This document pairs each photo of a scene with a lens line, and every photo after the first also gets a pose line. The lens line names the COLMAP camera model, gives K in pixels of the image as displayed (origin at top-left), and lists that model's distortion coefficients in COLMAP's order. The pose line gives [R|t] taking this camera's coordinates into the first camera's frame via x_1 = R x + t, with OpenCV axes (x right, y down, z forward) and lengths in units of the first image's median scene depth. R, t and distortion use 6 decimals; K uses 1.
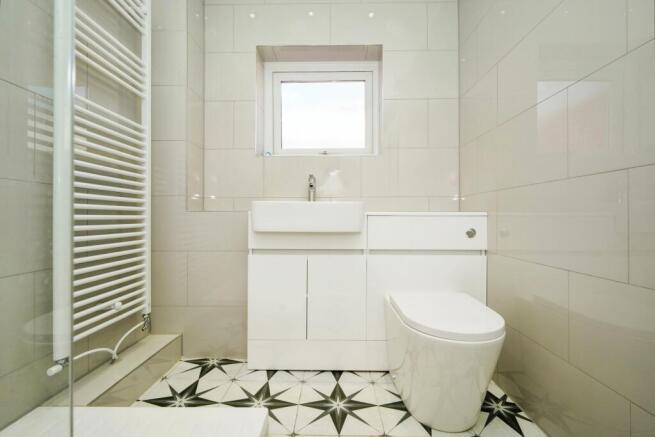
lens RADIAL K [[287.4, 0, 326.7], [0, 287.4, 217.2], [0, 0, 1]] dist [-0.001556, 0.000301]
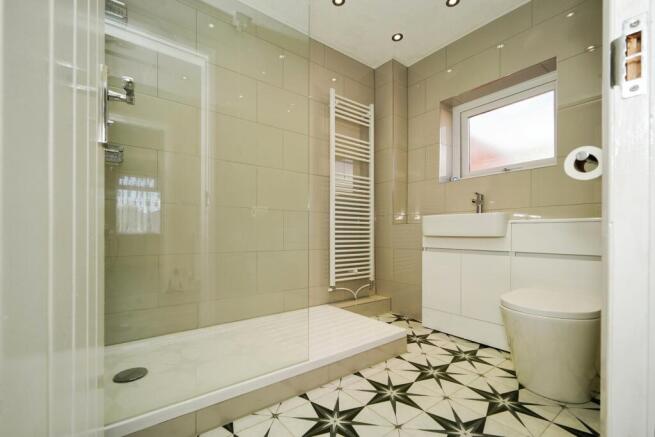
lens RADIAL K [[287.4, 0, 329.7], [0, 287.4, 234.1], [0, 0, 1]] dist [-0.001556, 0.000301]
pose [[0.631043, -0.001745, -0.775746, 0.593830], [0.003166, 0.999995, 0.000326, 0.037710], [0.775742, -0.002661, 0.631045, -0.340166]]
